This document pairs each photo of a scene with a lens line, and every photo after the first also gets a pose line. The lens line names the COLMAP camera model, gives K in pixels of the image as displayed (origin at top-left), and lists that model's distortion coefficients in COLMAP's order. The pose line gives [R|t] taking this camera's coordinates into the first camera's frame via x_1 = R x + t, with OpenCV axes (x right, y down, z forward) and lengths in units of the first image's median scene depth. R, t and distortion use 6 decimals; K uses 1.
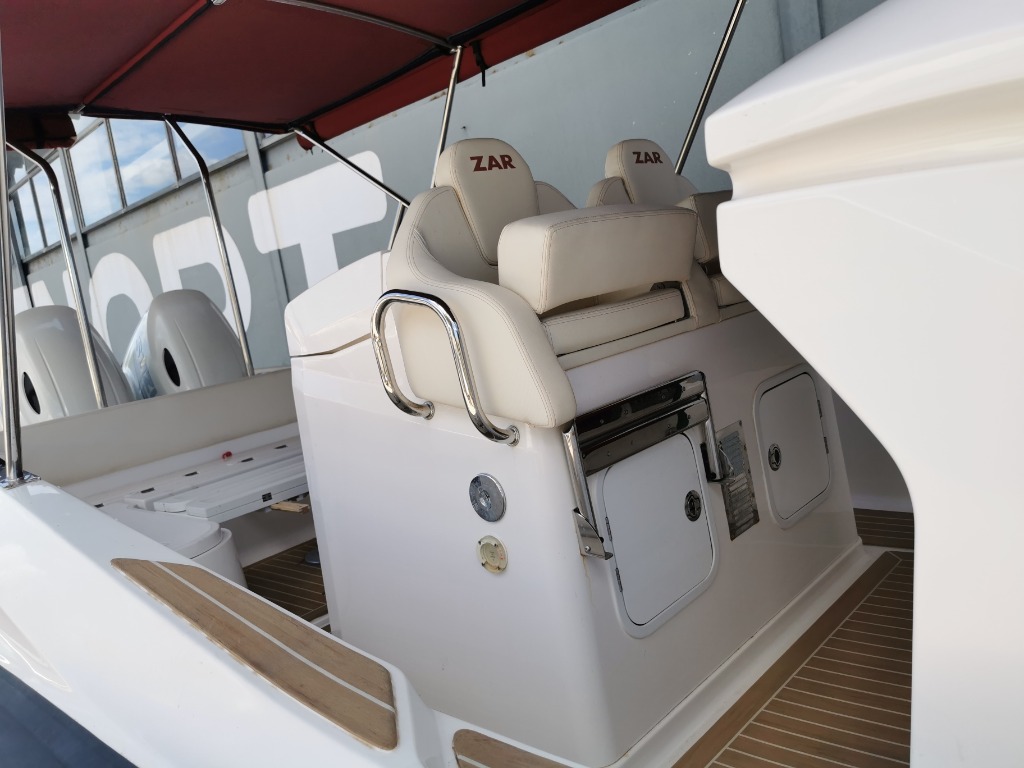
lens RADIAL K [[799.6, 0, 517.2], [0, 799.6, 387.2], [0, 0, 1]] dist [0.003245, -0.005188]
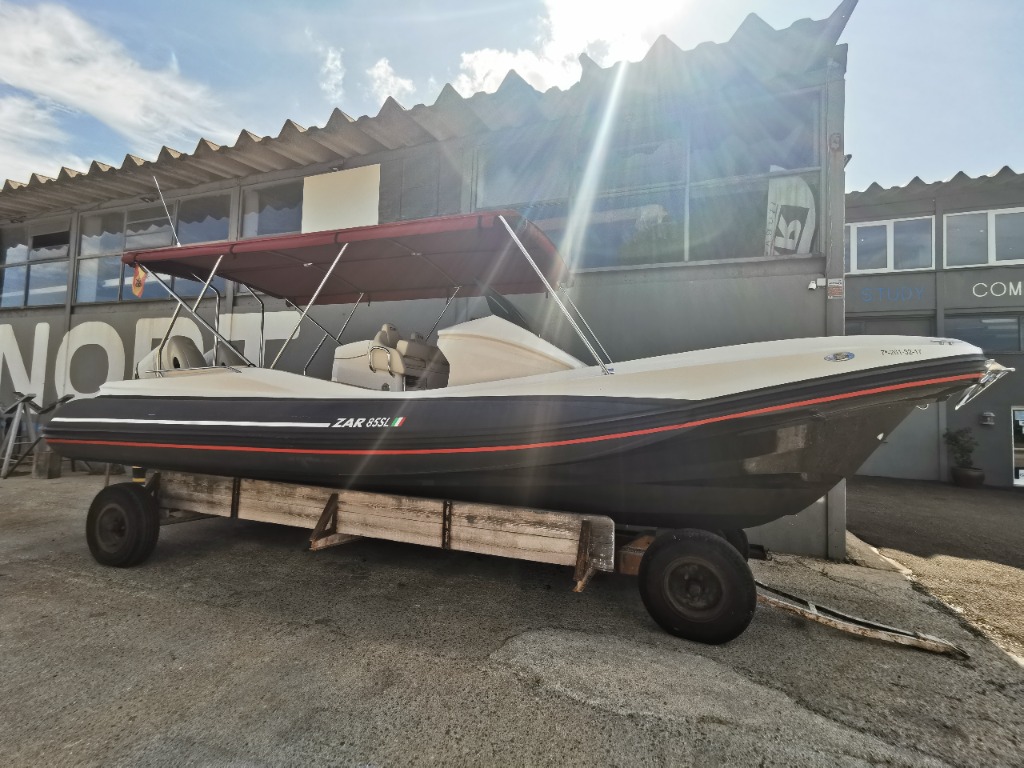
lens RADIAL K [[473.0, 0, 512.6], [0, 473.0, 385.3], [0, 0, 1]] dist [0.000760, 0.000031]
pose [[0.886734, 0.205097, 0.414291, -0.558103], [-0.112447, 0.964971, -0.237038, 0.725658], [-0.448395, 0.163604, 0.878735, -2.013560]]
